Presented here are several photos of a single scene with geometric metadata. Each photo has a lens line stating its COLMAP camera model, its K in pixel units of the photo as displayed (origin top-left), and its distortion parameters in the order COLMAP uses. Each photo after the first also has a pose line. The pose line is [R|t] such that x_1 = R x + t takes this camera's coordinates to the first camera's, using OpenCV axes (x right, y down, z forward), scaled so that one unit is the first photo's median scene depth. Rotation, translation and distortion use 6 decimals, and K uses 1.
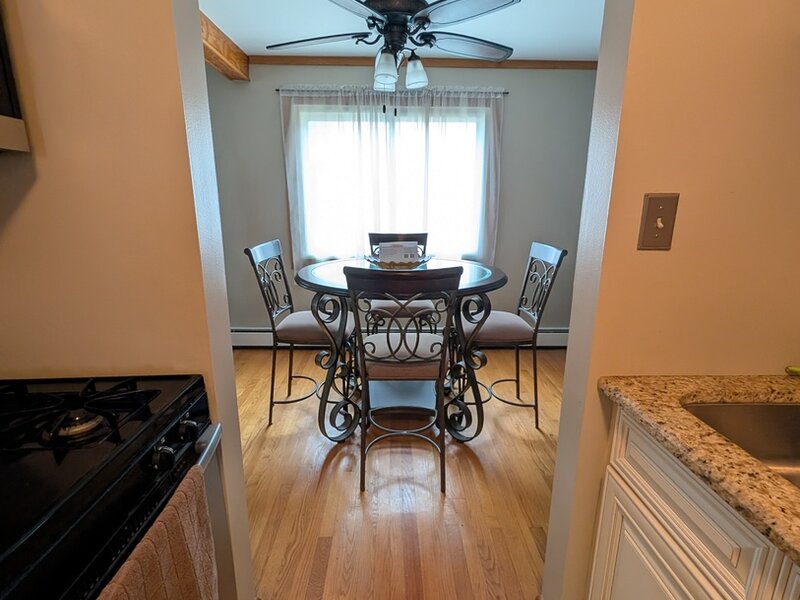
lens RADIAL K [[406.6, 0, 400.0], [0, 406.6, 300.0], [0, 0, 1]] dist [-0.001415, 0.000178]
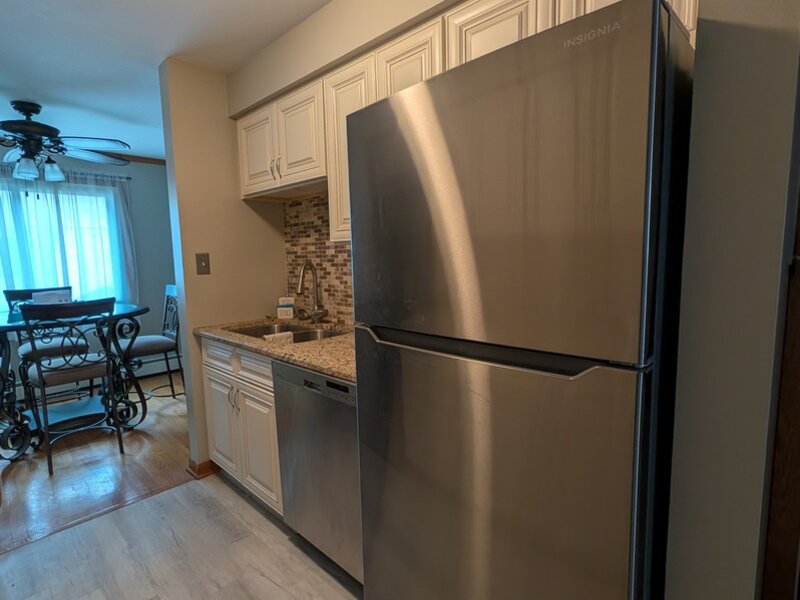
lens RADIAL K [[404.2, 0, 386.9], [0, 404.2, 300.2], [0, 0, 1]] dist [-0.001077, -0.000473]
pose [[0.710124, -0.100730, 0.696834, -0.146289], [0.190784, 0.980215, -0.052729, 0.160587], [-0.677736, 0.170389, 0.715292, -0.650942]]
